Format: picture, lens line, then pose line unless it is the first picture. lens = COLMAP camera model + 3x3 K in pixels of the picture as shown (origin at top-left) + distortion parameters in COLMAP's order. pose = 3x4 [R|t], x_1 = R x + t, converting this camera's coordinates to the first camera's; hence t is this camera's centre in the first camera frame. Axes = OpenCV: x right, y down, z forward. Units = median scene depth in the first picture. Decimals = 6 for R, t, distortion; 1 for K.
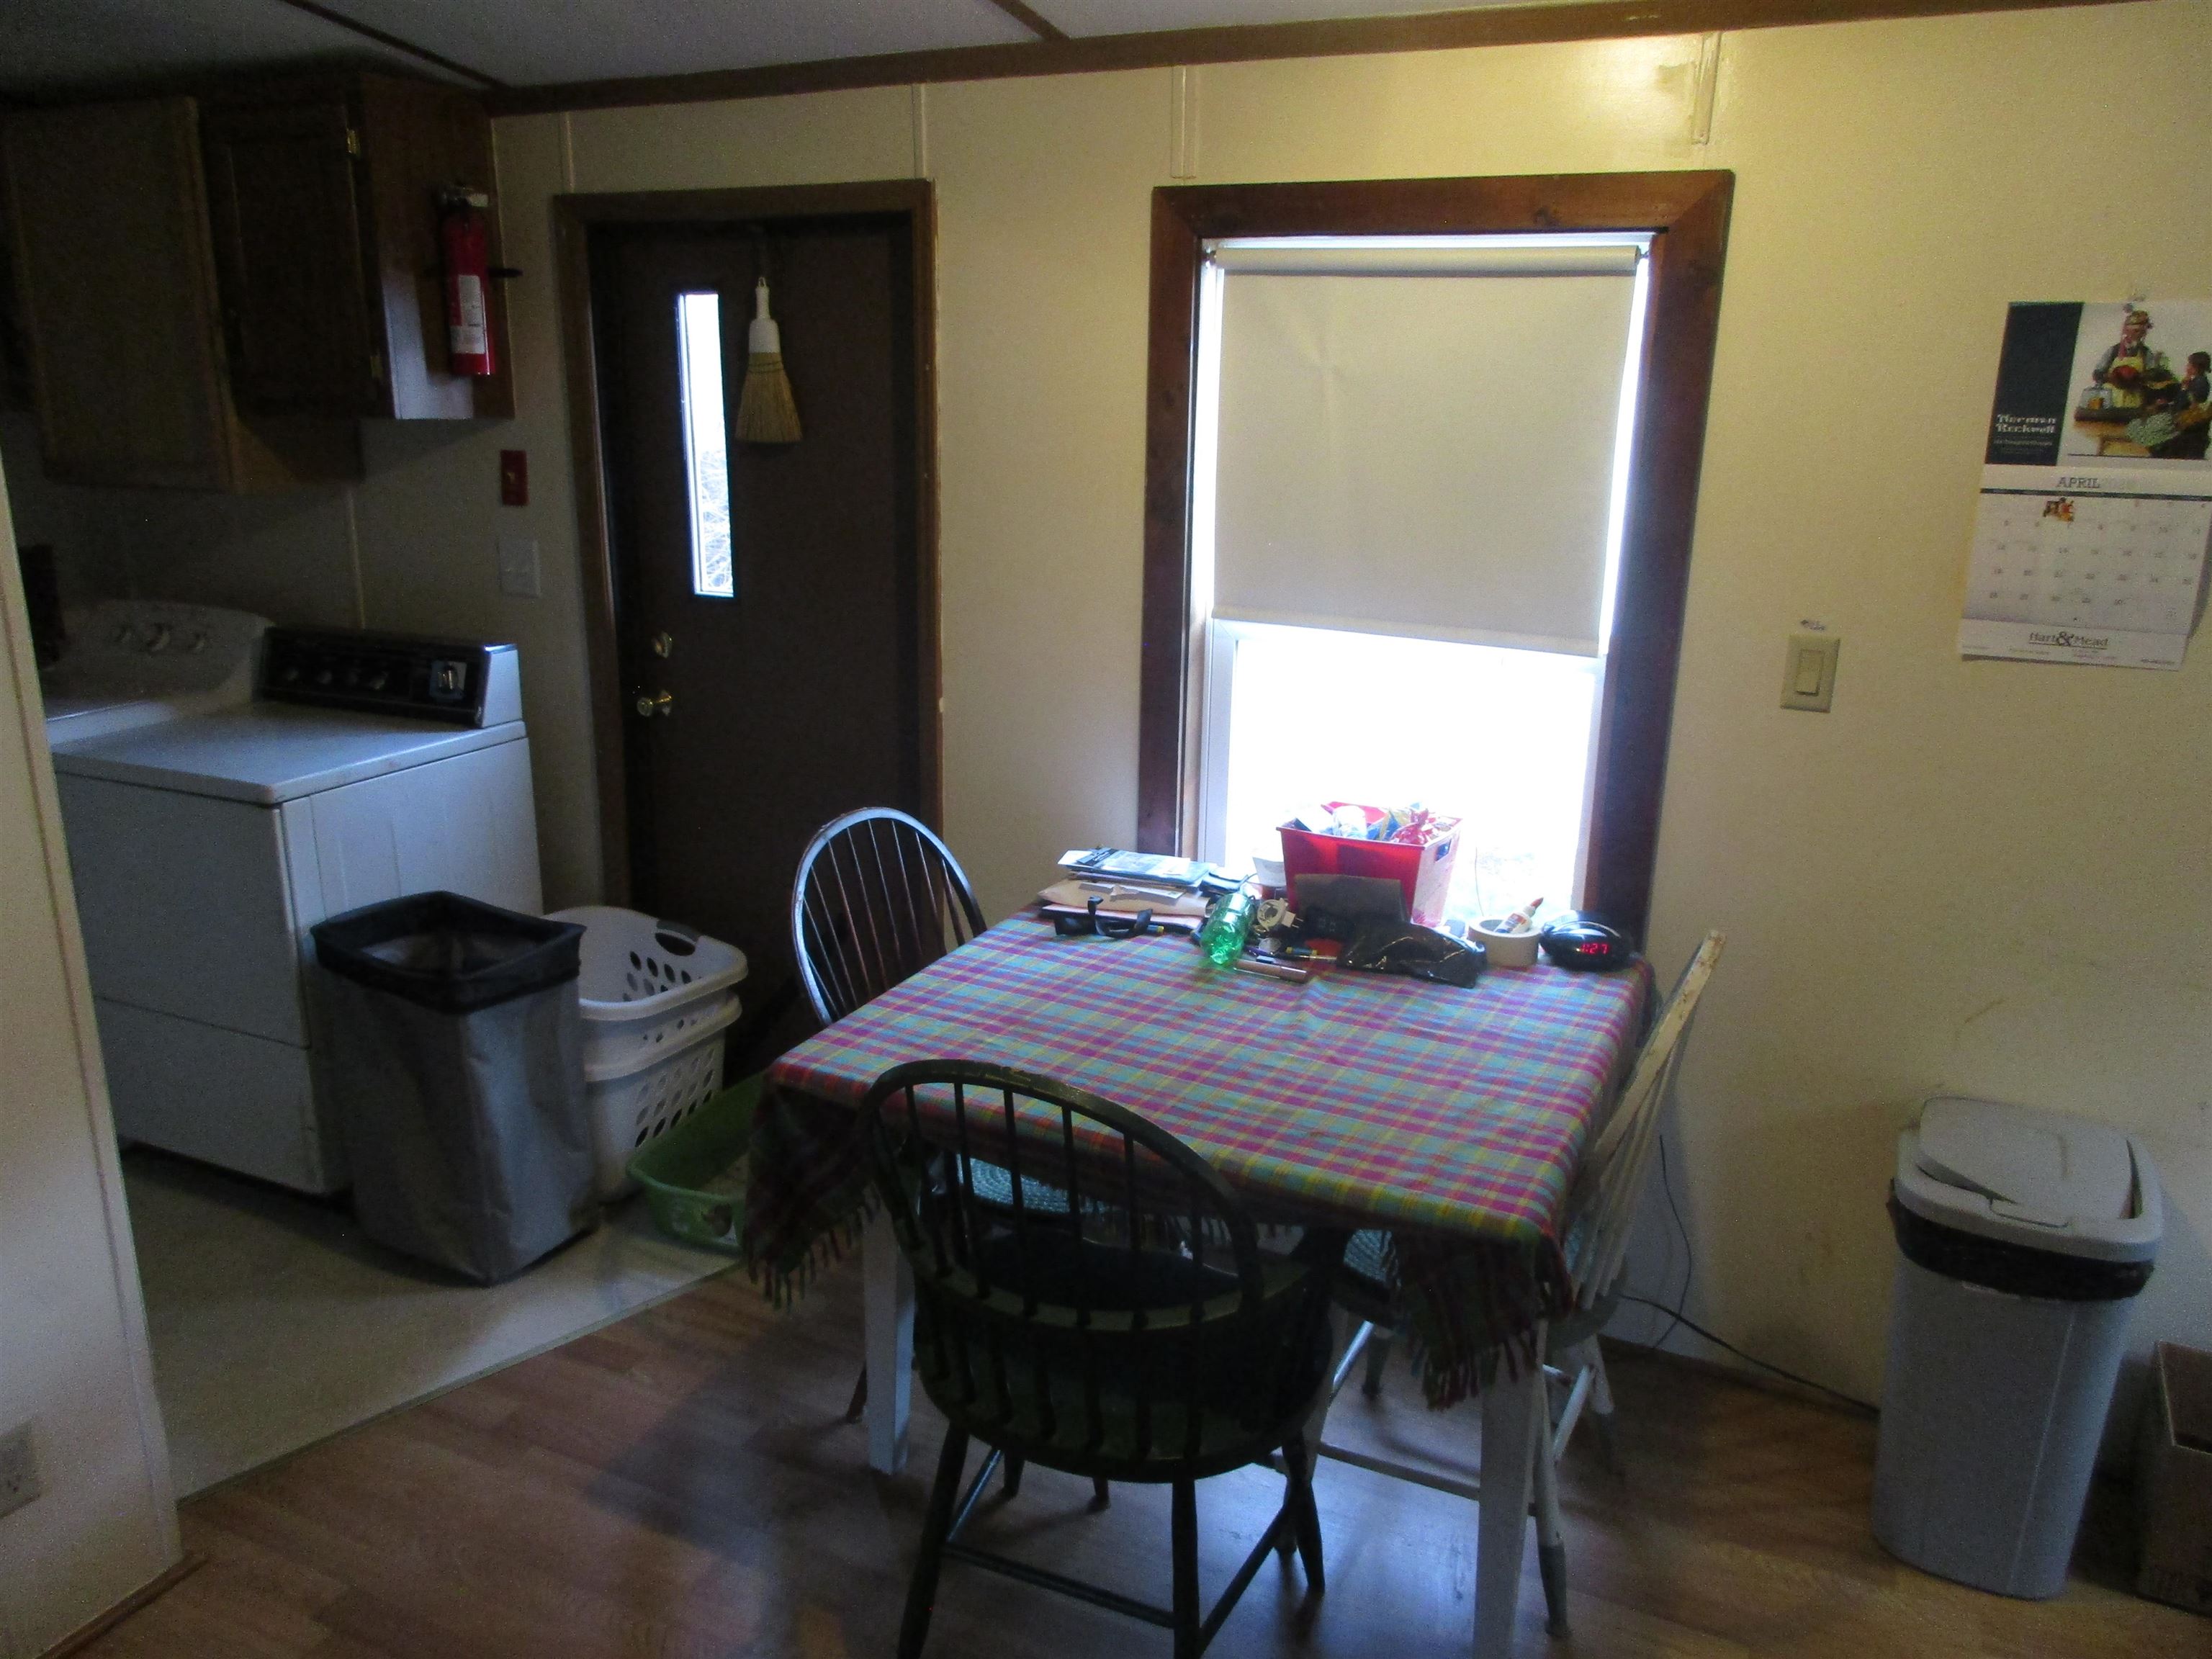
lens RADIAL K [[1650.1, 0, 1105.0], [0, 1650.1, 824.7], [0, 0, 1]] dist [-0.007199, 0.002409]
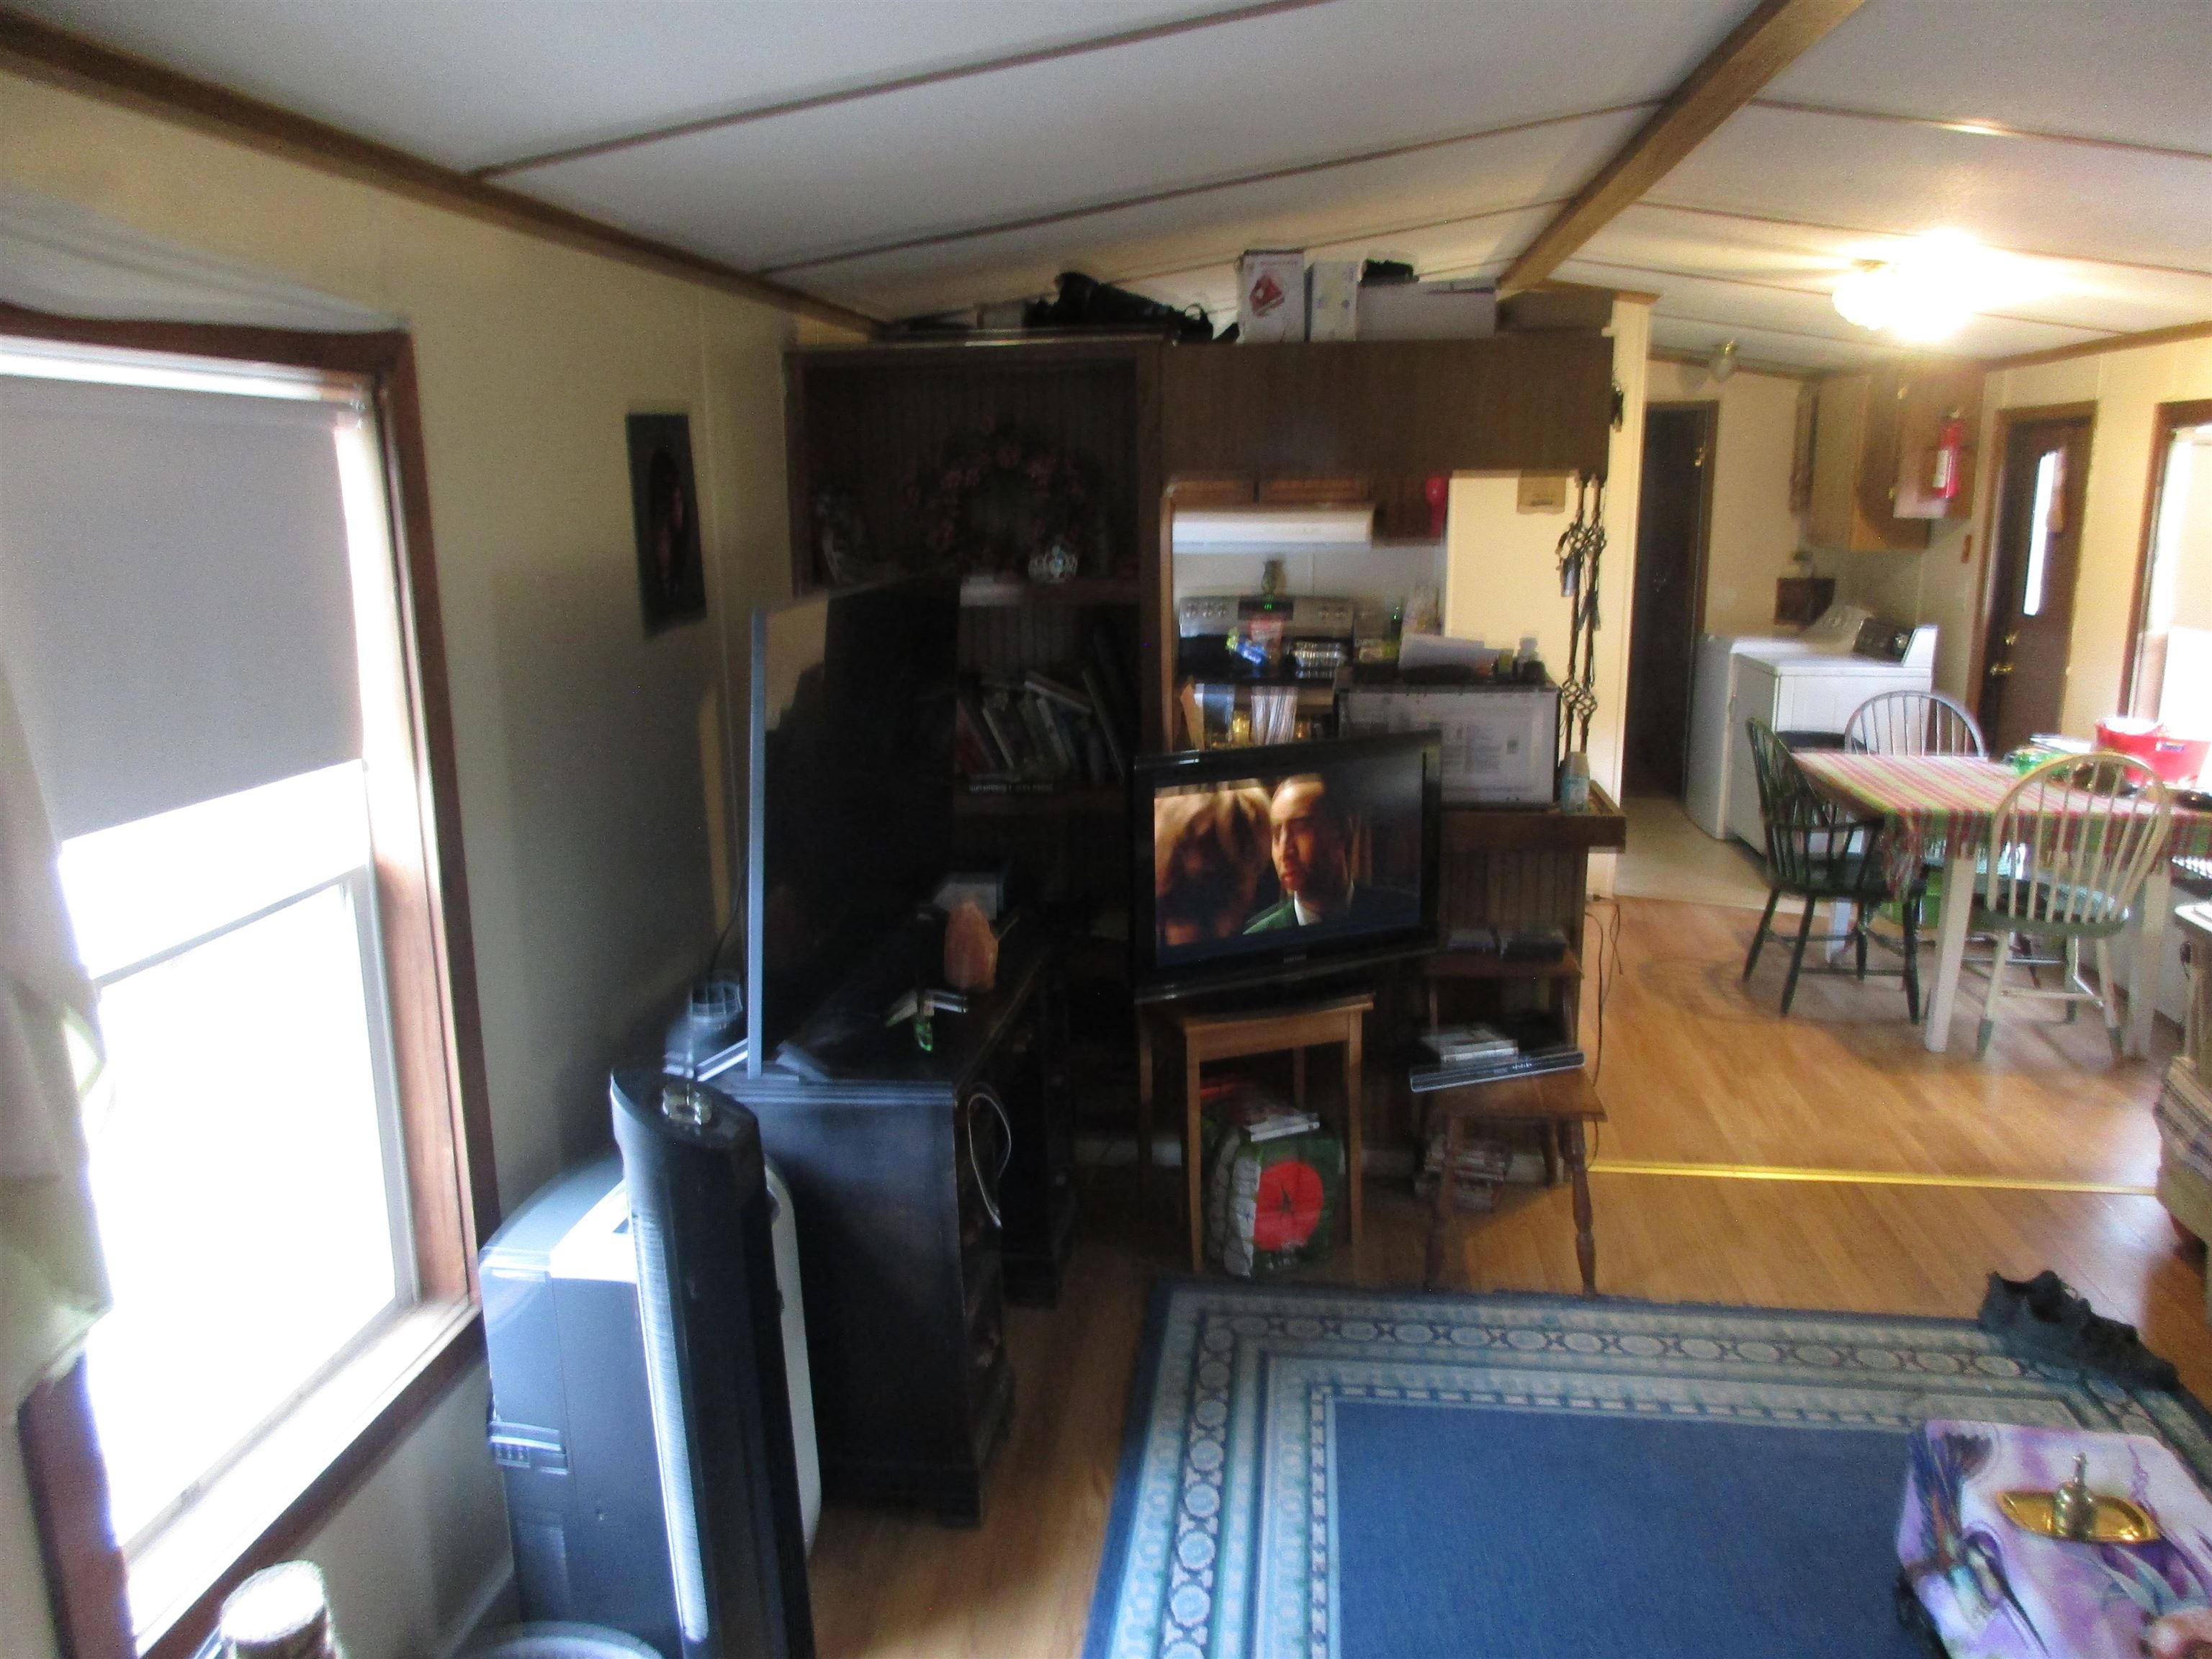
lens RADIAL K [[1650.1, 0, 1072.5], [0, 1650.1, 803.2], [0, 0, 1]] dist [-0.007199, 0.002409]
pose [[0.306871, 0.173324, -0.935836, 1.305809], [-0.247852, 0.963905, 0.097249, 0.168712], [0.918912, 0.202106, 0.338753, -0.630660]]
